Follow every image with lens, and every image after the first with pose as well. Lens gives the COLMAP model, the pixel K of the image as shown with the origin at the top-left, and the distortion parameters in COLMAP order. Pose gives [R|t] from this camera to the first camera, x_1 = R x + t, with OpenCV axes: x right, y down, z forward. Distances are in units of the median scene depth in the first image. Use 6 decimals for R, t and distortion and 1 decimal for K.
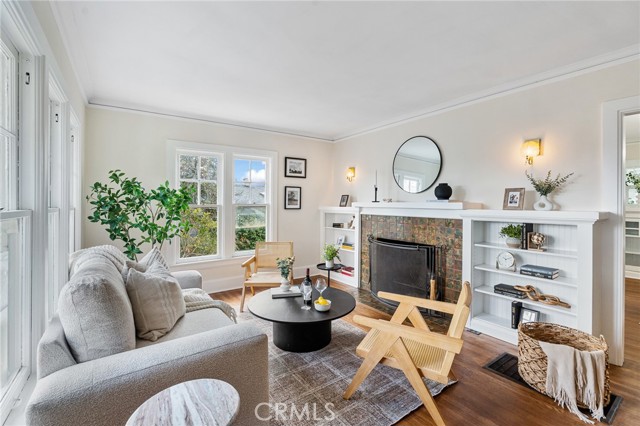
lens RADIAL K [[283.0, 0, 324.3], [0, 283.0, 203.3], [0, 0, 1]] dist [-0.008063, 0.000612]
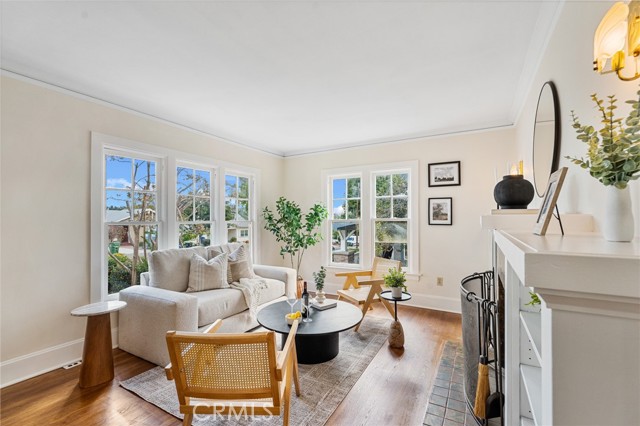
lens RADIAL K [[283.0, 0, 324.1], [0, 283.0, 217.1], [0, 0, 1]] dist [-0.008063, 0.000612]
pose [[0.428445, -0.008011, -0.903532, 0.658010], [0.002805, 0.999968, -0.007536, 0.003860], [0.903563, 0.000695, 0.428454, 0.462150]]
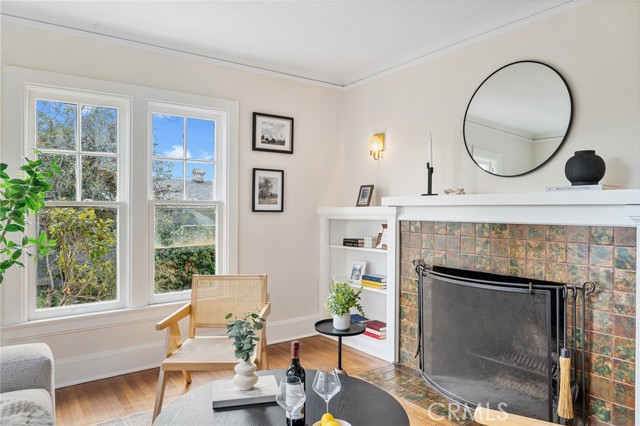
lens RADIAL K [[441.4, 0, 319.4], [0, 441.4, 210.8], [0, 0, 1]] dist [0.006205, -0.005639]
pose [[0.999958, -0.003501, -0.008513, -0.011514], [0.003516, 0.999992, 0.001760, 0.023865], [0.008507, -0.001790, 0.999962, 0.239512]]
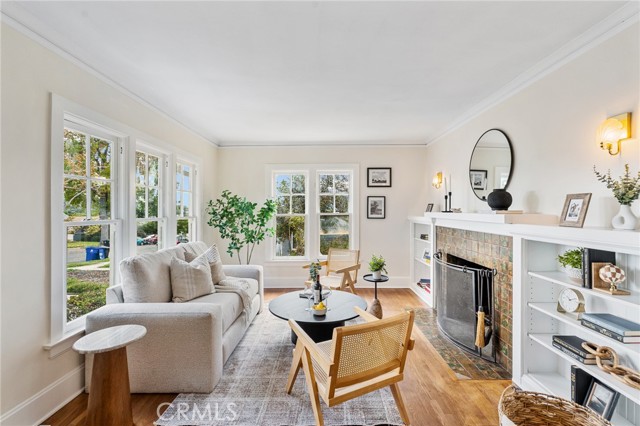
lens RADIAL K [[283.0, 0, 324.1], [0, 283.0, 209.4], [0, 0, 1]] dist [-0.008063, 0.000612]
pose [[0.816861, -0.003569, -0.576824, 0.431746], [0.002013, 0.999992, -0.003337, -0.011821], [0.576832, 0.001565, 0.816862, 0.090426]]
